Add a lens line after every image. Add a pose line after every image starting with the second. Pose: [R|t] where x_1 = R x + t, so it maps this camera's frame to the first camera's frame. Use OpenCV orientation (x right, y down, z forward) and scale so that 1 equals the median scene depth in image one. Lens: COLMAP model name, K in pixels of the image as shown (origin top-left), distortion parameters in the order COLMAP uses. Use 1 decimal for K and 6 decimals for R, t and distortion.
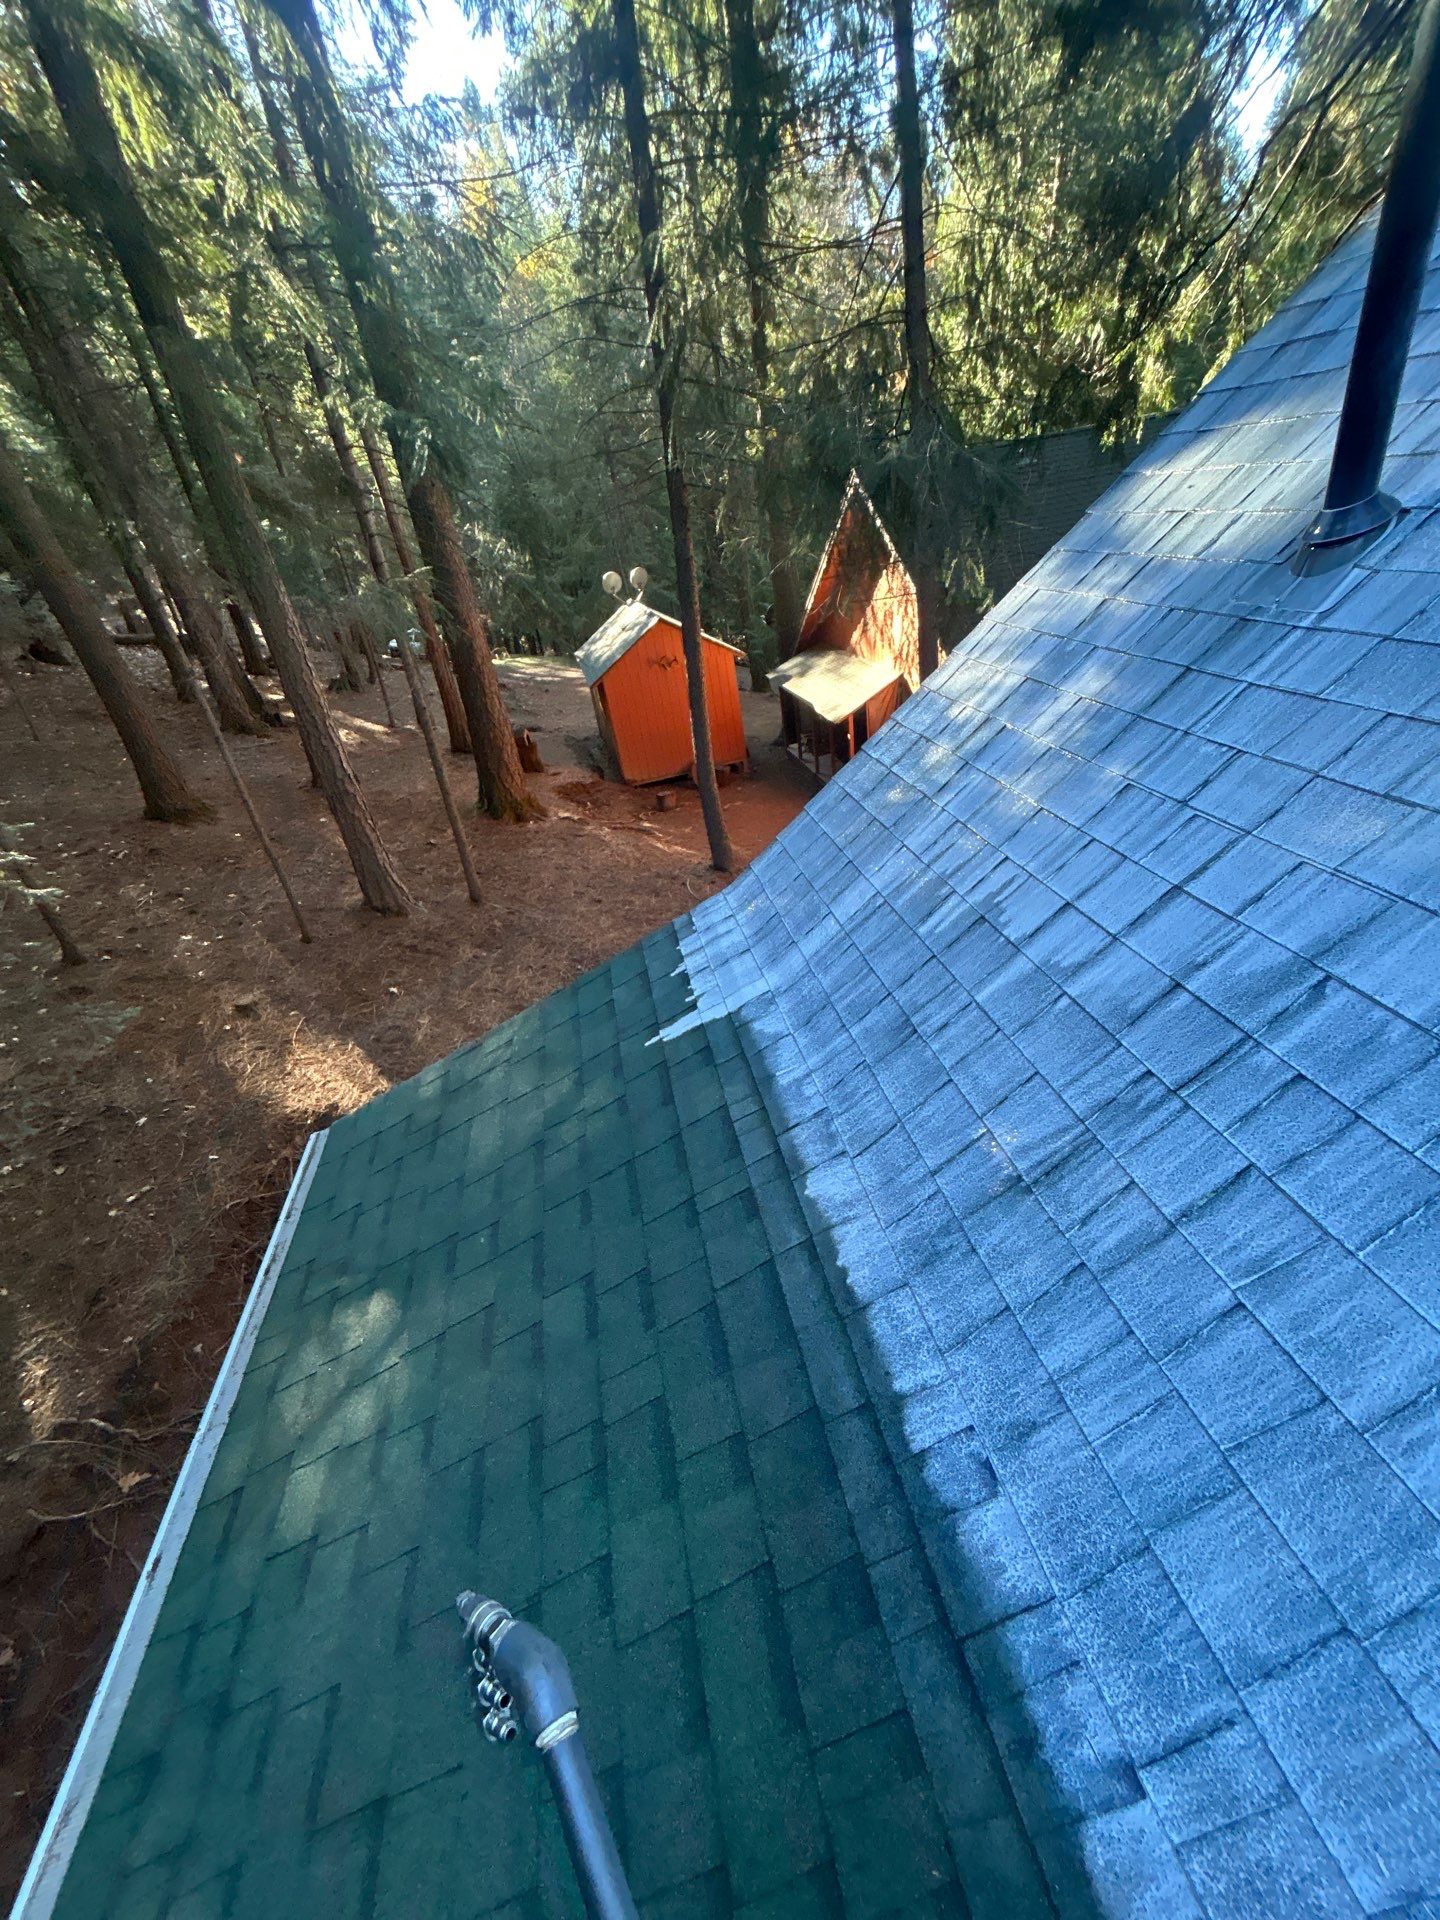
lens RADIAL K [[774.2, 0, 720.0], [0, 774.2, 960.0], [0, 0, 1]] dist [0.000494, 0.000532]
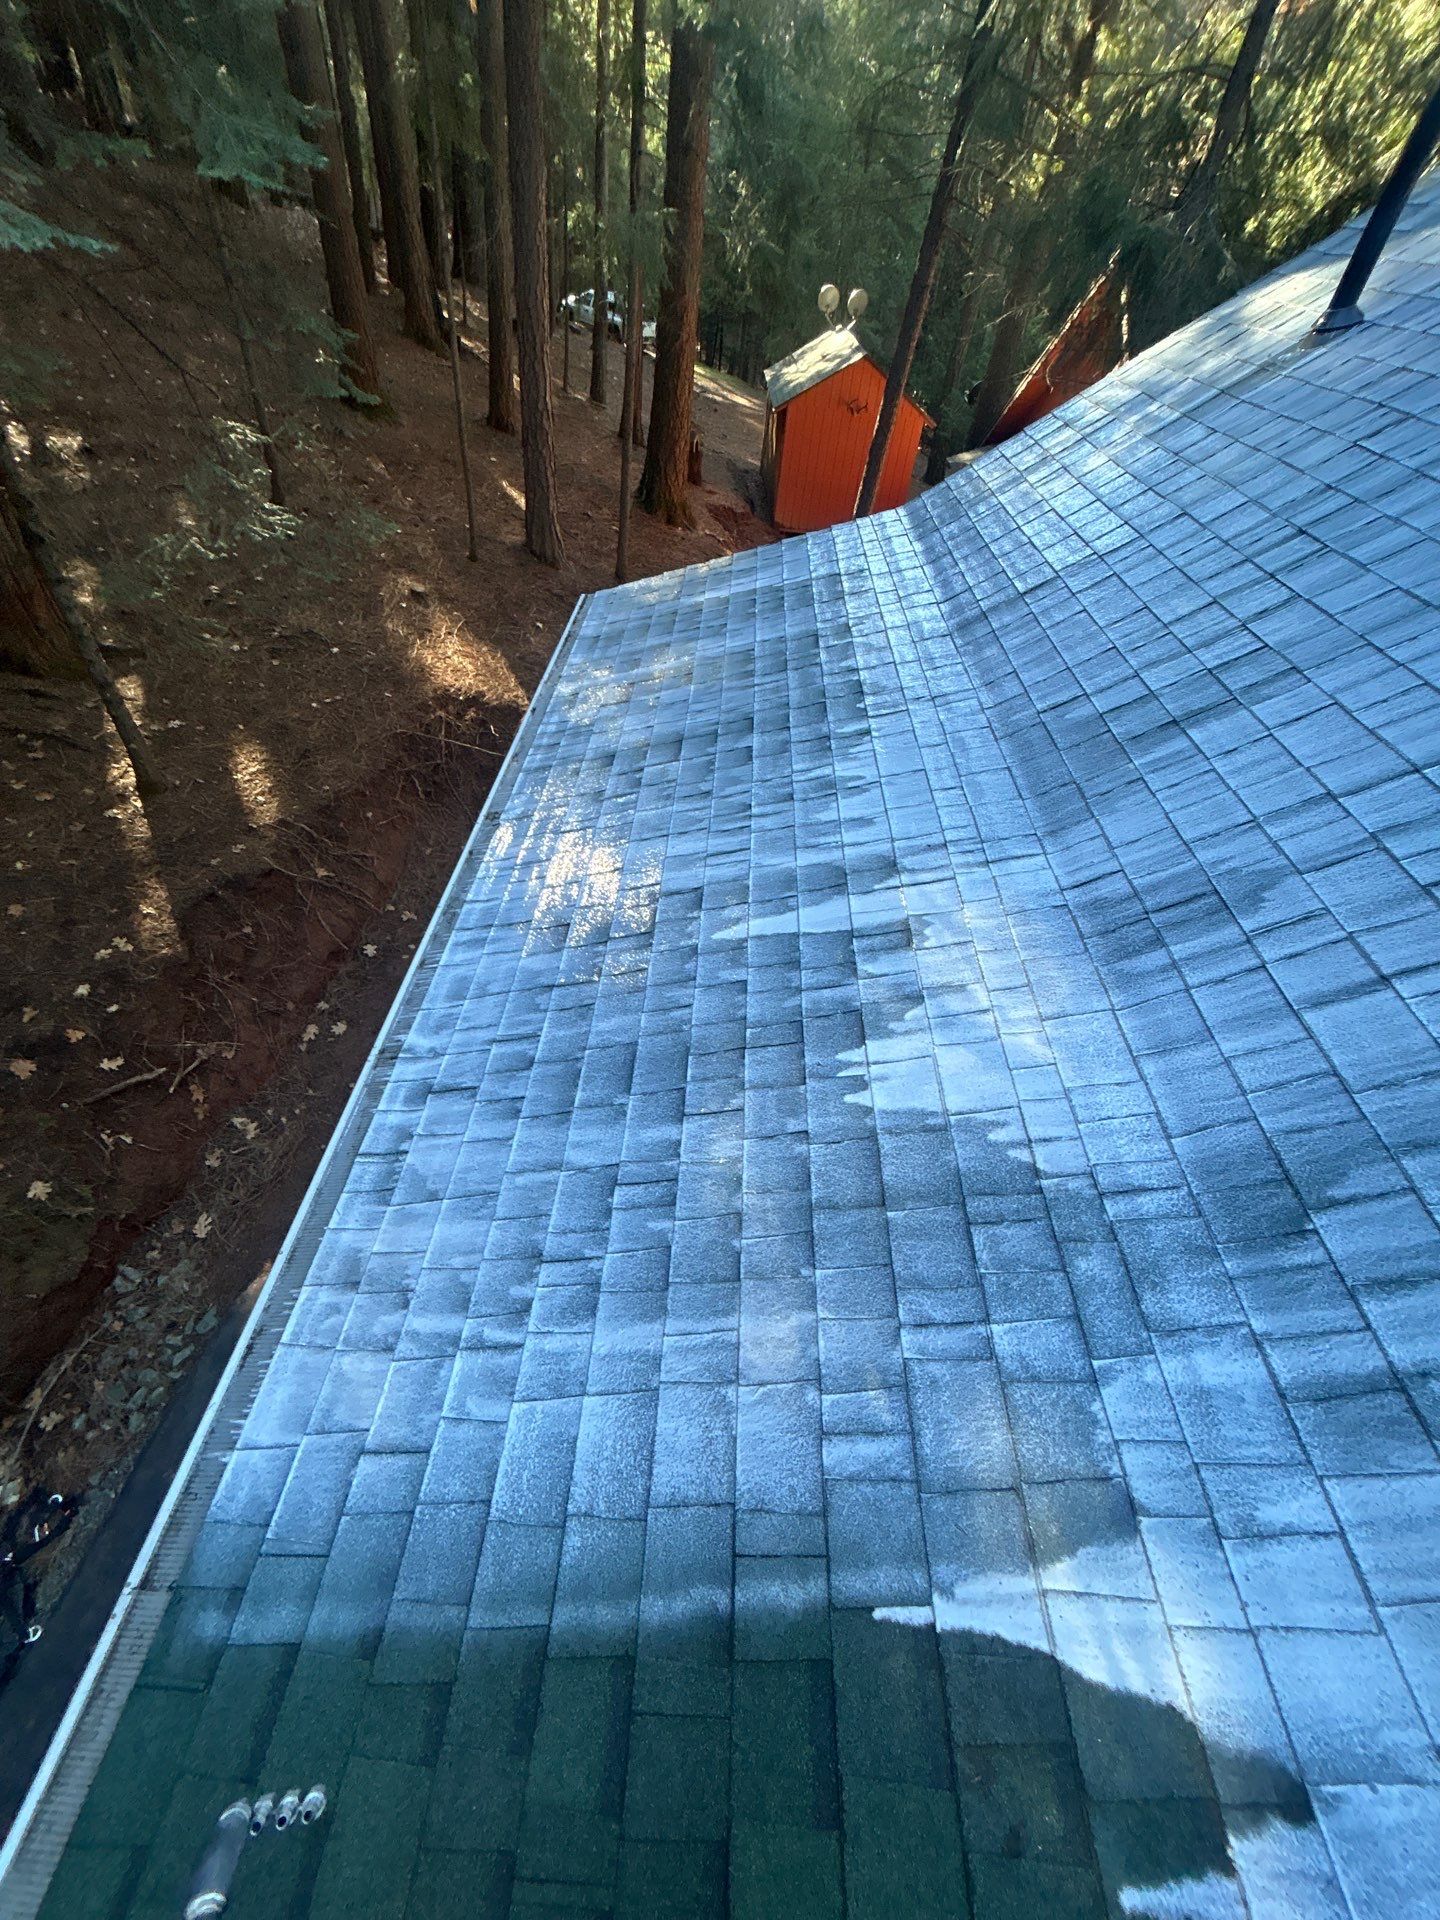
lens RADIAL K [[774.2, 0, 720.0], [0, 774.2, 960.0], [0, 0, 1]] dist [0.000494, 0.000532]
pose [[0.944871, 0.327442, 0.000834, -0.036052], [-0.318186, 0.917555, 0.238431, 0.560175], [0.077307, -0.225552, 0.971159, -0.832554]]
